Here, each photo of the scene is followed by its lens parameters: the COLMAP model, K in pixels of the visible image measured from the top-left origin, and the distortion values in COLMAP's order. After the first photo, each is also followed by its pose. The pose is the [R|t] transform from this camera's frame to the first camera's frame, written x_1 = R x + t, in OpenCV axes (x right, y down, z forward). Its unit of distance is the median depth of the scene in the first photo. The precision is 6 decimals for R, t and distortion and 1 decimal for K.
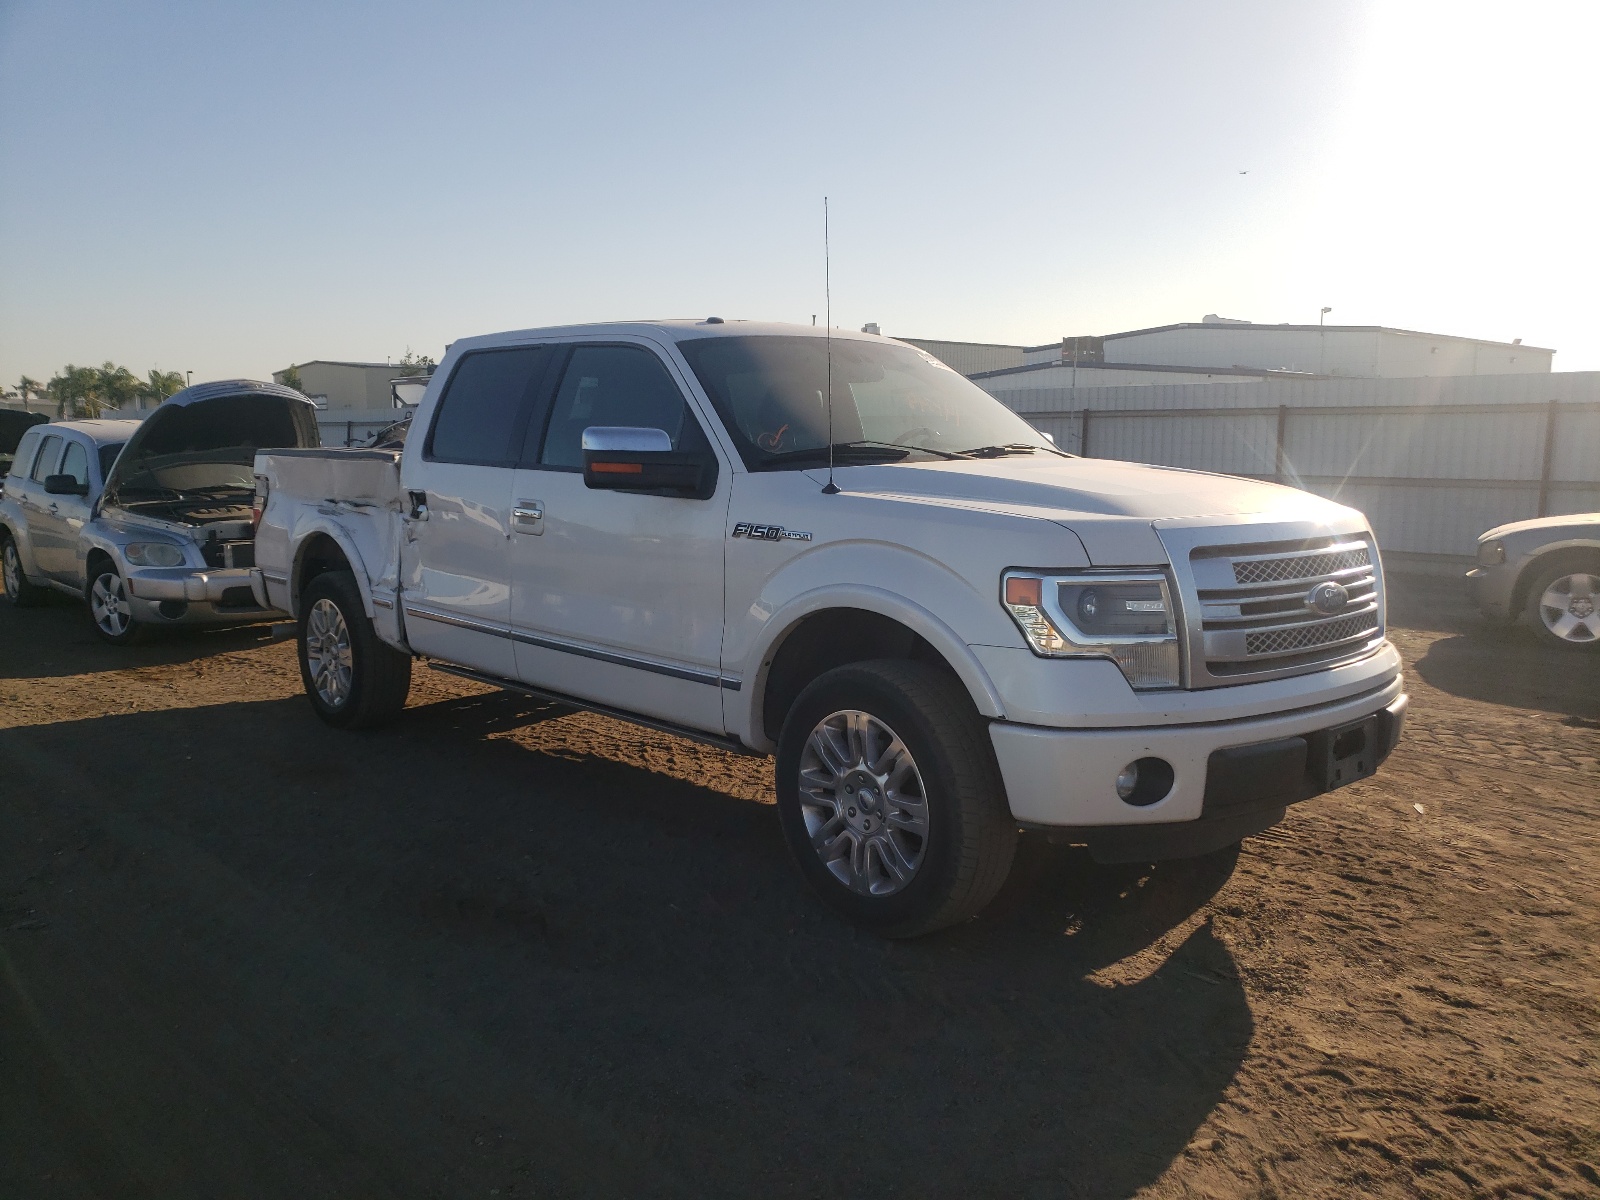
lens RADIAL K [[1355.4, 0, 800.0], [0, 1355.4, 600.0], [0, 0, 1]] dist [0.090124, -0.001712]
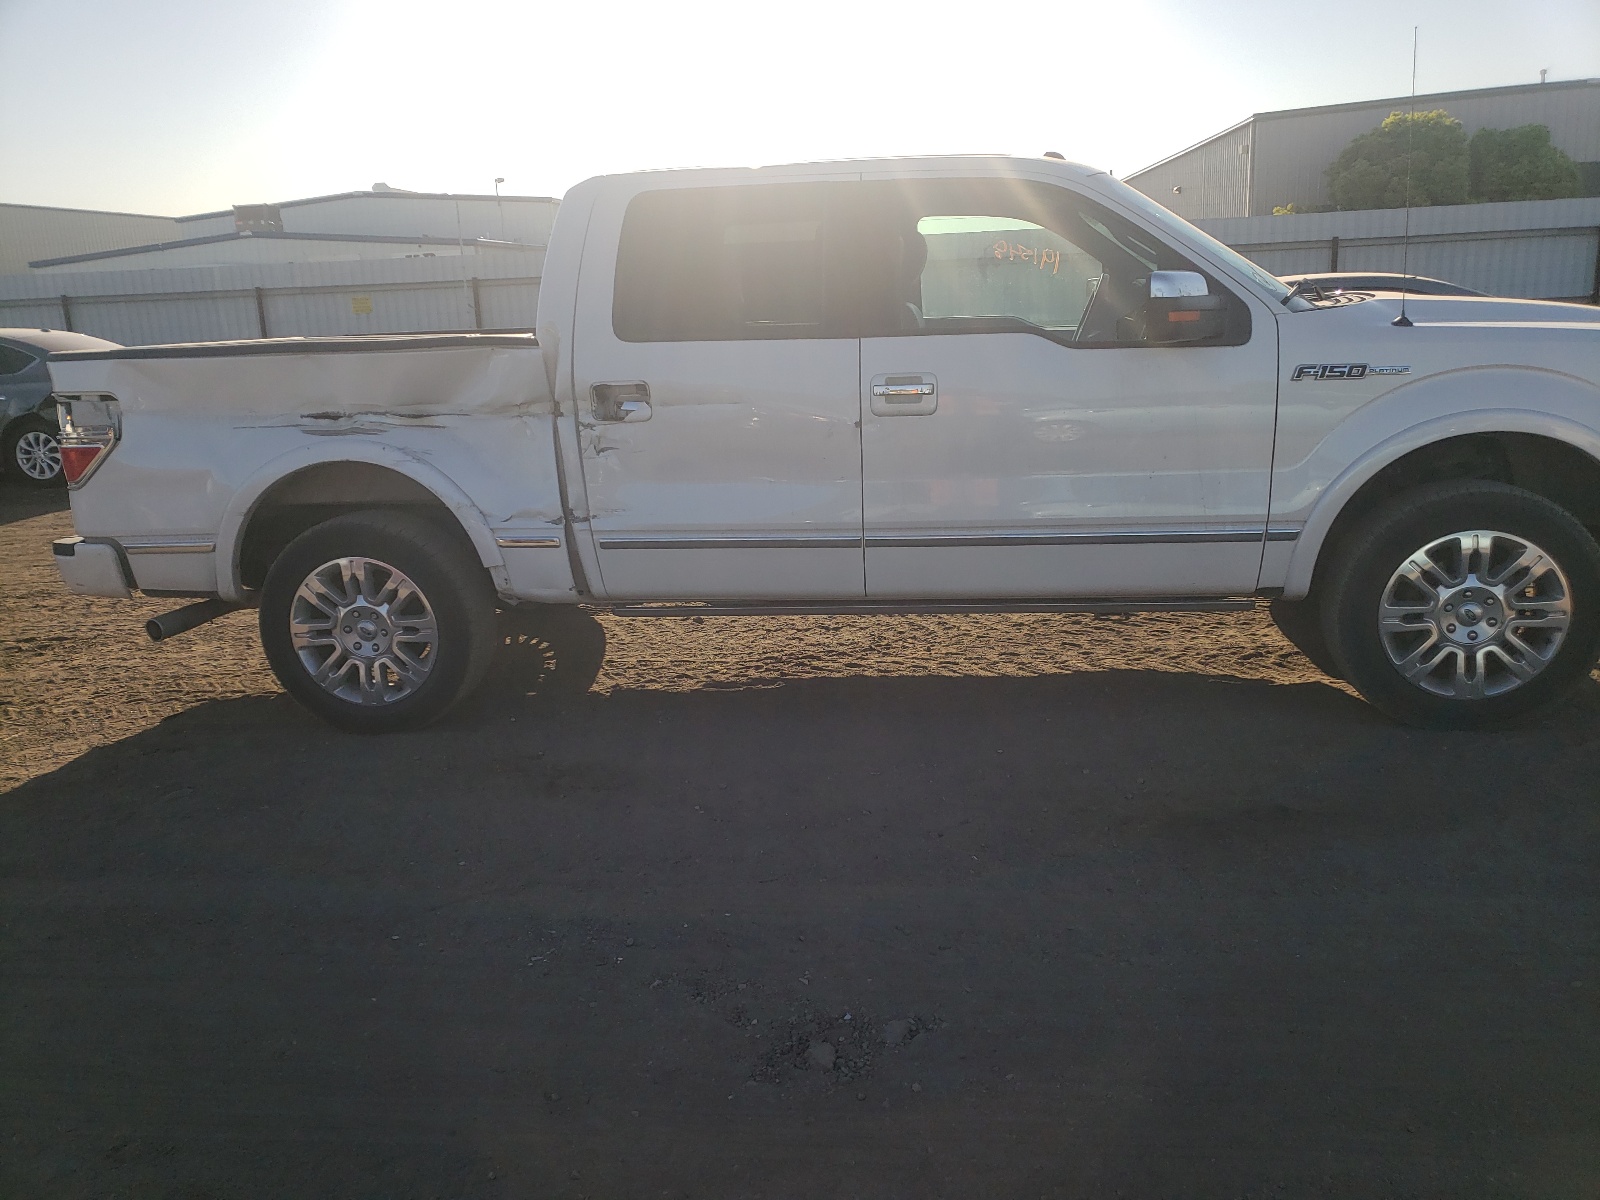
lens RADIAL K [[1321.1, 0, 920.8], [0, 1321.1, 593.6], [0, 0, 1]] dist [0.121068, -0.213730]
pose [[0.753099, -0.183465, 0.631809, -0.610091], [0.126124, 0.982780, 0.135044, -0.041702], [-0.645705, -0.022015, 0.763270, 0.310718]]
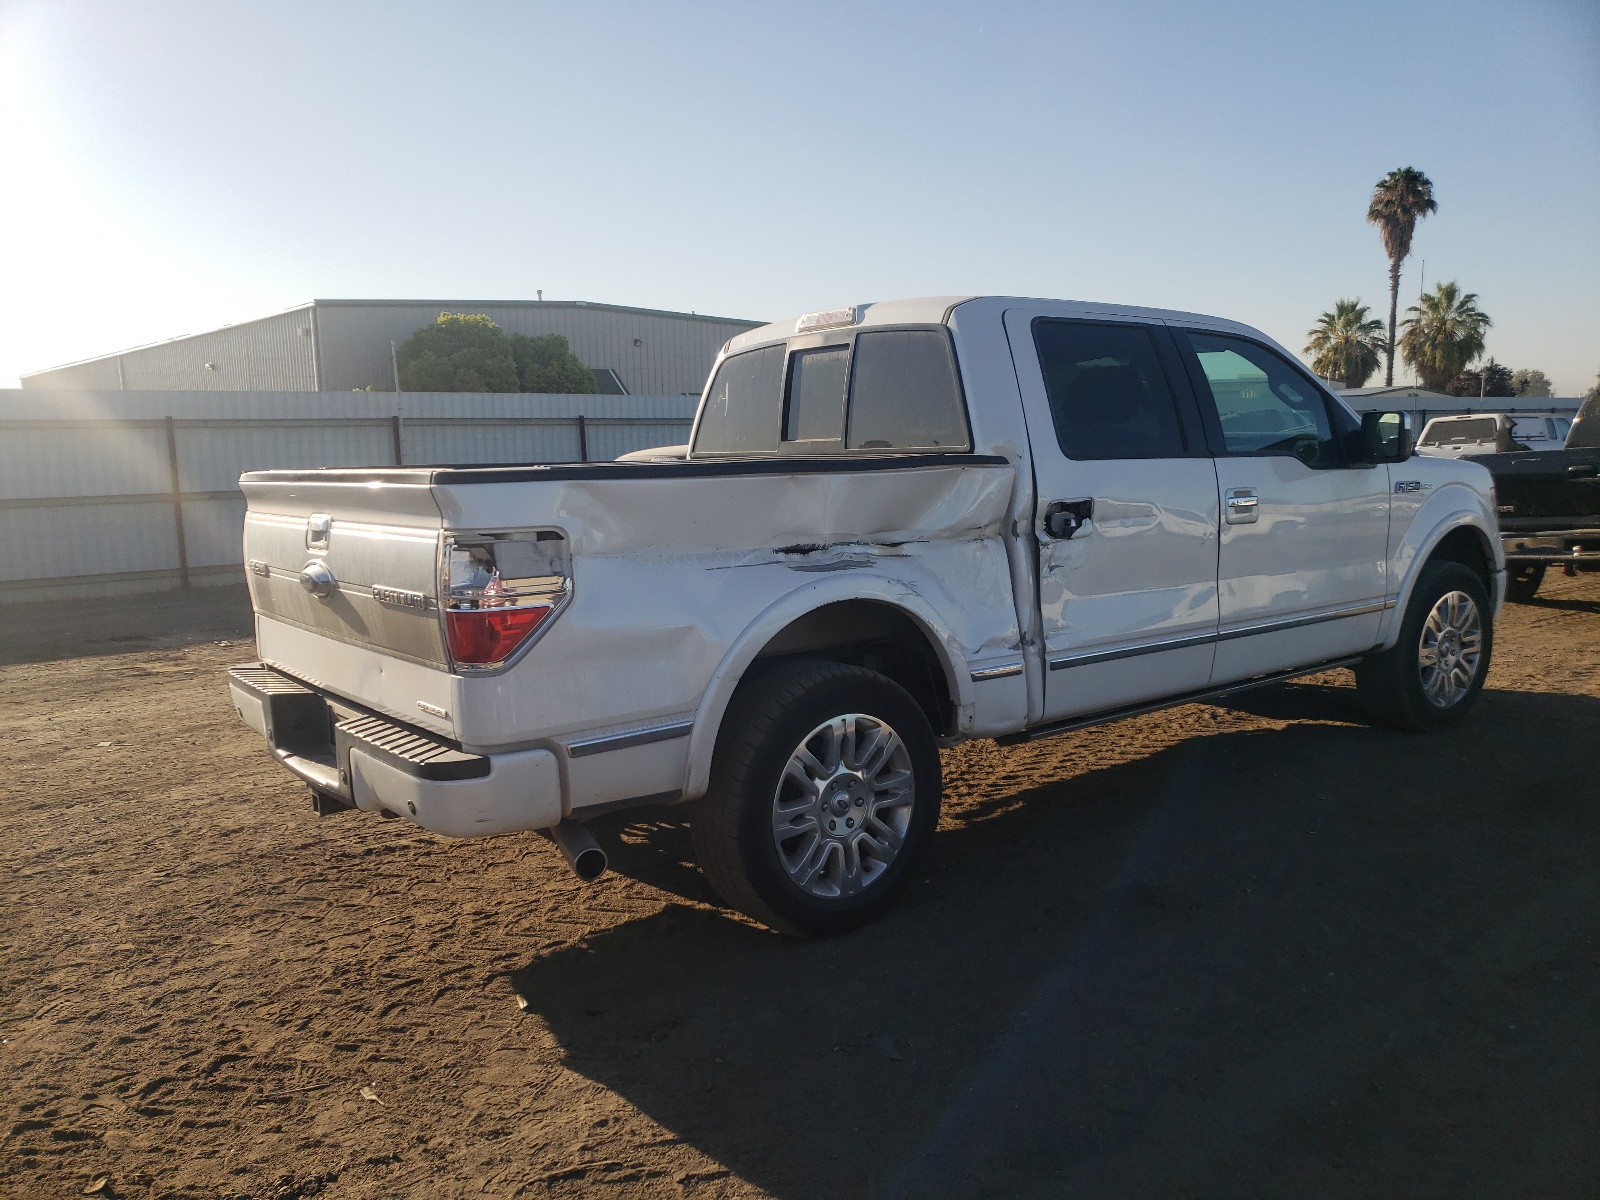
lens RADIAL K [[1270.2, 0, 800.0], [0, 1270.2, 600.0], [0, 0, 1]] dist [0.041507, -0.002090]
pose [[0.067588, -0.130392, 0.989156, -0.947546], [0.145944, 0.982051, 0.119483, -0.125832], [-0.986981, 0.136286, 0.085405, 1.042431]]
